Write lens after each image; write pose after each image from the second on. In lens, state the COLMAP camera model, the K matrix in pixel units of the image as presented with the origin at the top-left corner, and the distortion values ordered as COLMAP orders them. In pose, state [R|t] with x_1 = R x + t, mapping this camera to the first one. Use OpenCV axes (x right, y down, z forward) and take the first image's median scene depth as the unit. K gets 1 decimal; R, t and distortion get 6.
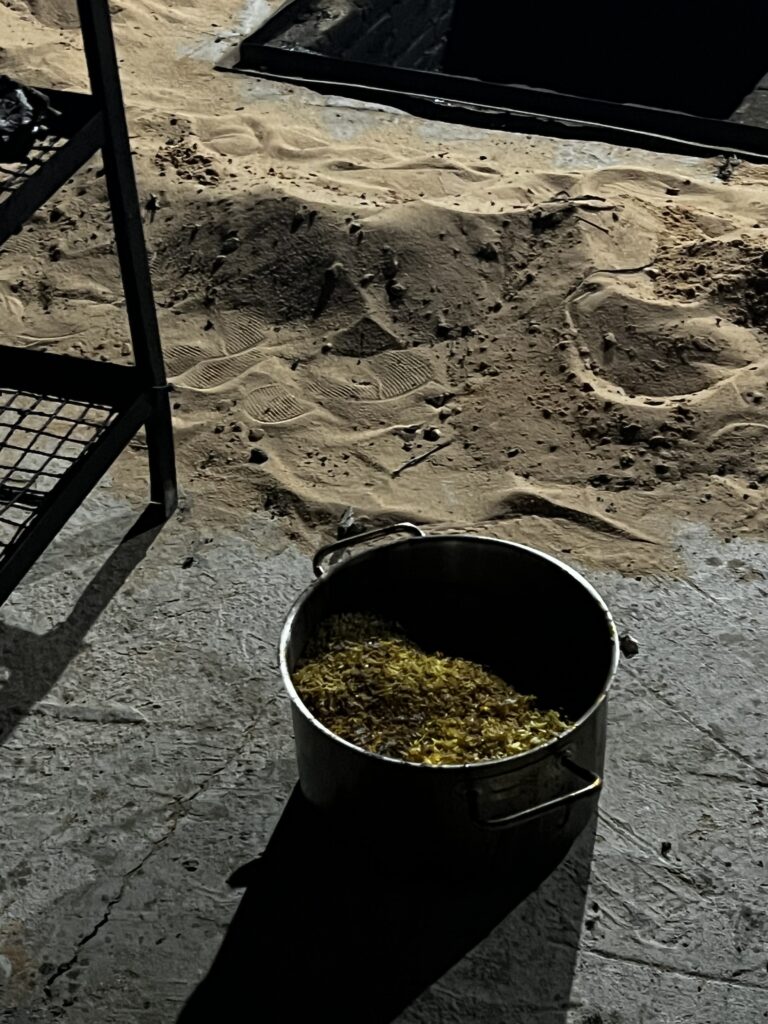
lens RADIAL K [[1847.2, 0, 379.7], [0, 1847.2, 513.3], [0, 0, 1]] dist [0.129468, 0.000000]
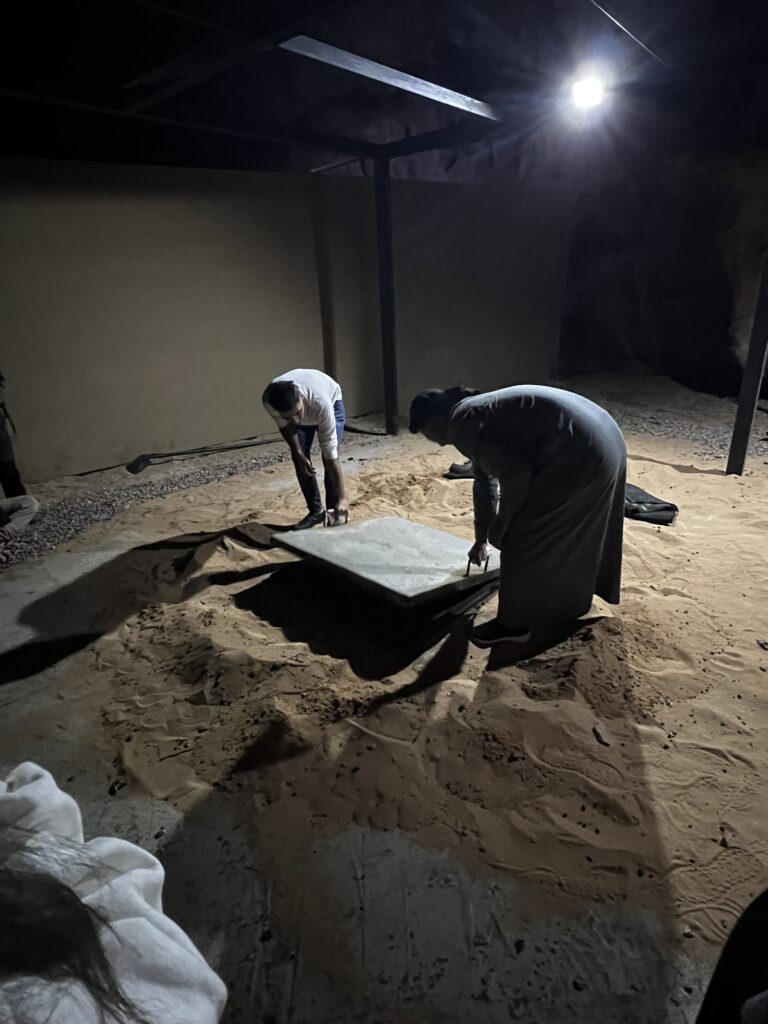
lens RADIAL K [[540.9, 0, 386.6], [0, 540.9, 514.4], [0, 0, 1]] dist [-0.000316, 0.000393]
pose [[0.941855, 0.118793, -0.314319, 0.596023], [-0.195973, 0.954055, -0.226657, -0.282185], [0.272952, 0.275076, 0.921862, 0.292372]]
